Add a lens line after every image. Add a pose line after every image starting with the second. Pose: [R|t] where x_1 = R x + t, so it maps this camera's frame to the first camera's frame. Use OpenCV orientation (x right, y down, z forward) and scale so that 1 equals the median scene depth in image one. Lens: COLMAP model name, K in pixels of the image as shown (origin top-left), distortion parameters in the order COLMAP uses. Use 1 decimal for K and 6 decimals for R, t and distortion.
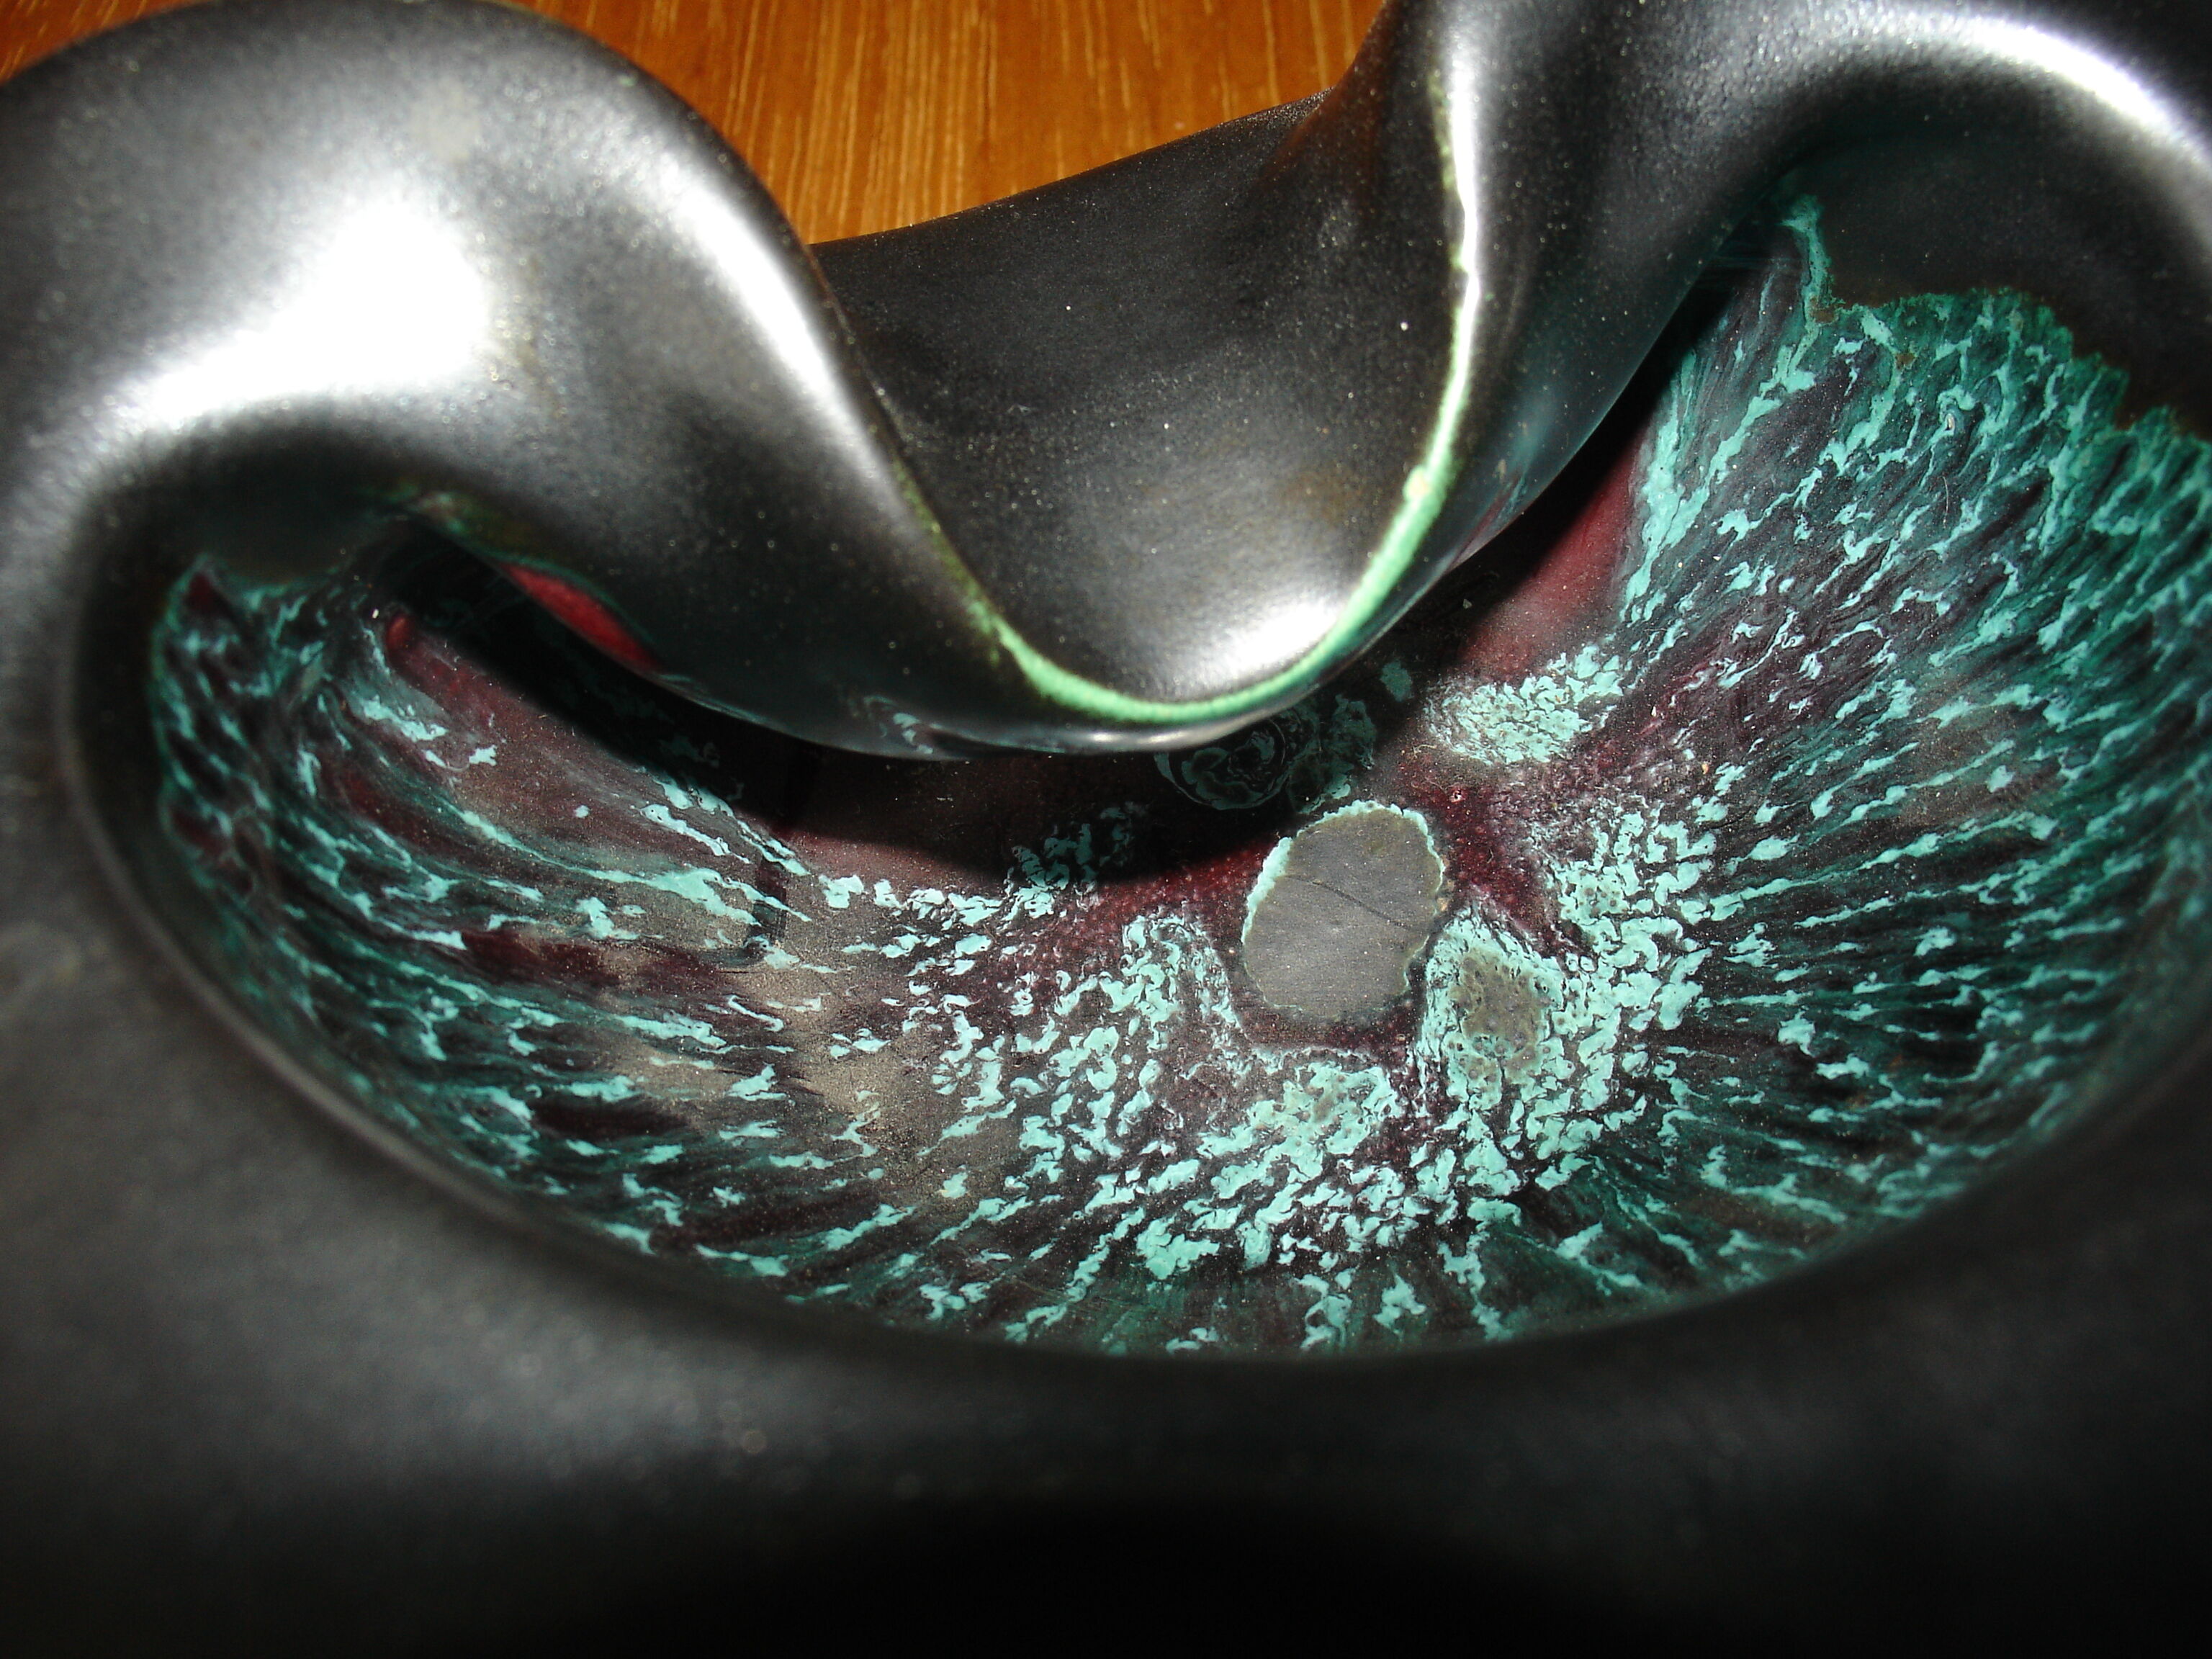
lens RADIAL K [[2216.7, 0, 1106.0], [0, 2216.7, 829.5], [0, 0, 1]] dist [-0.198104, 0.175361]
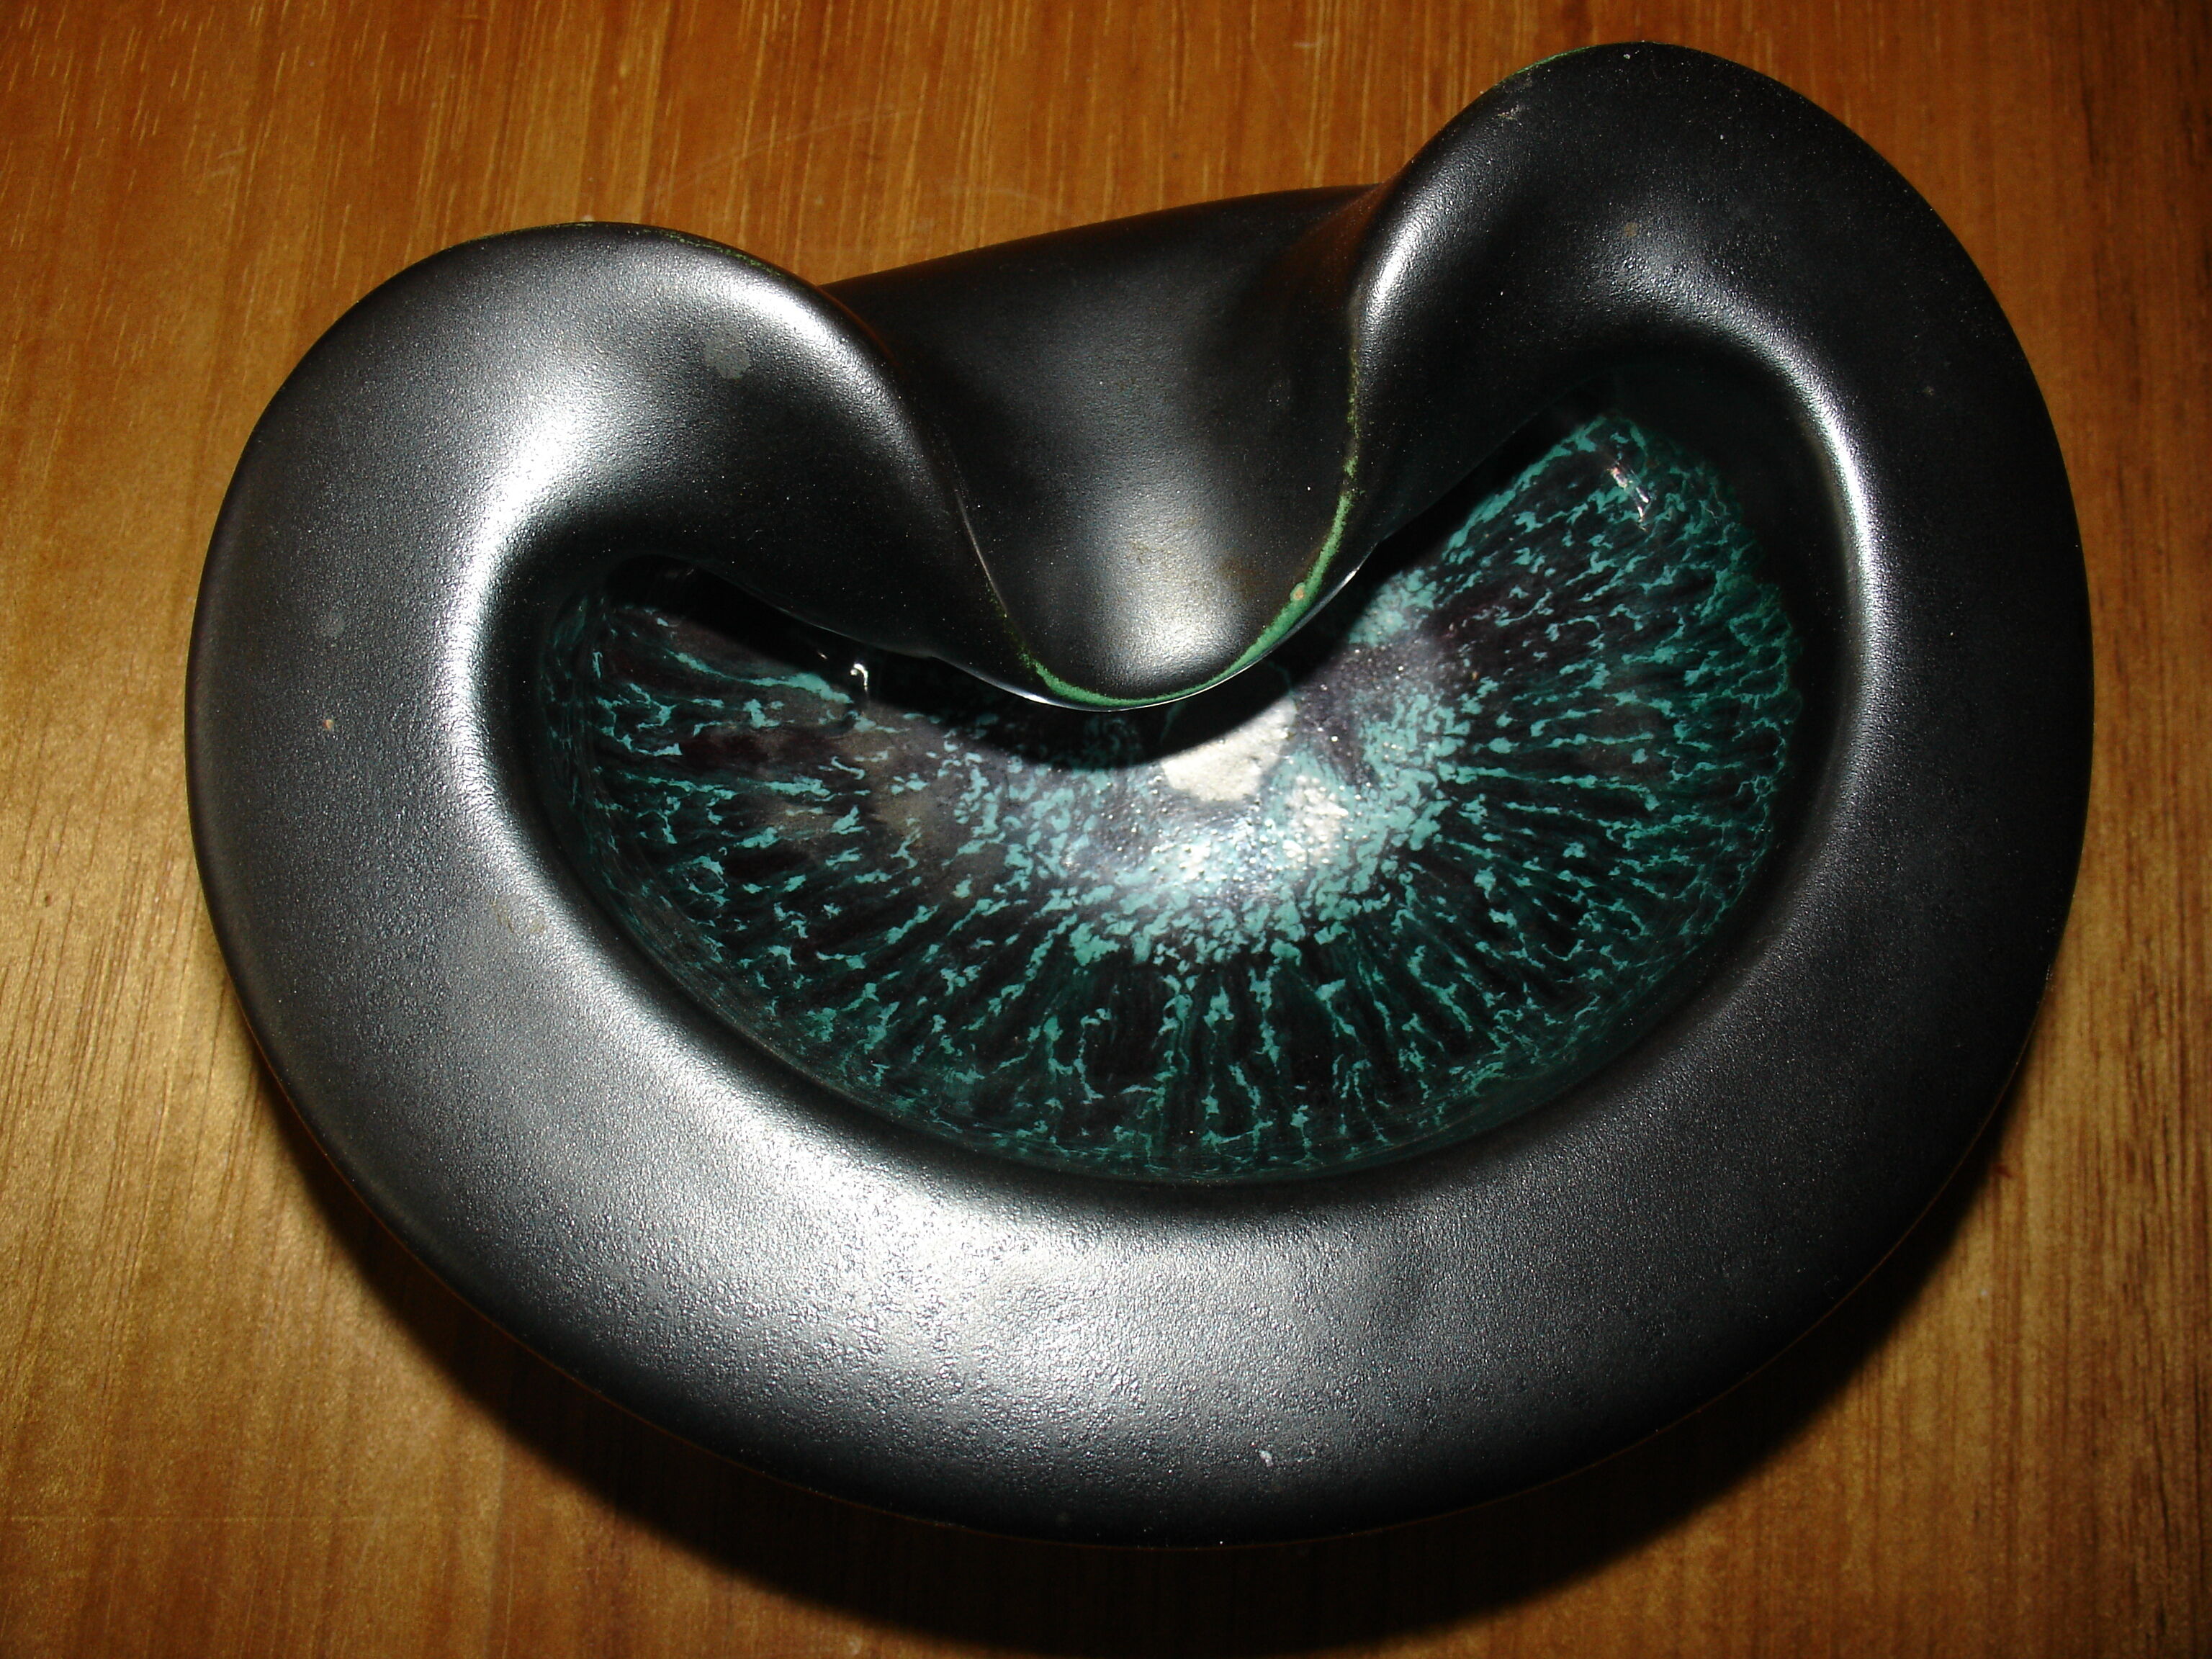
lens RADIAL K [[2216.7, 0, 1106.0], [0, 2216.7, 829.5], [0, 0, 1]] dist [-0.198104, 0.175361]
pose [[0.991772, 0.112411, 0.061250, -0.069747], [-0.127291, 0.916750, 0.378638, -0.514978], [-0.013588, -0.383319, 0.923516, -0.498655]]
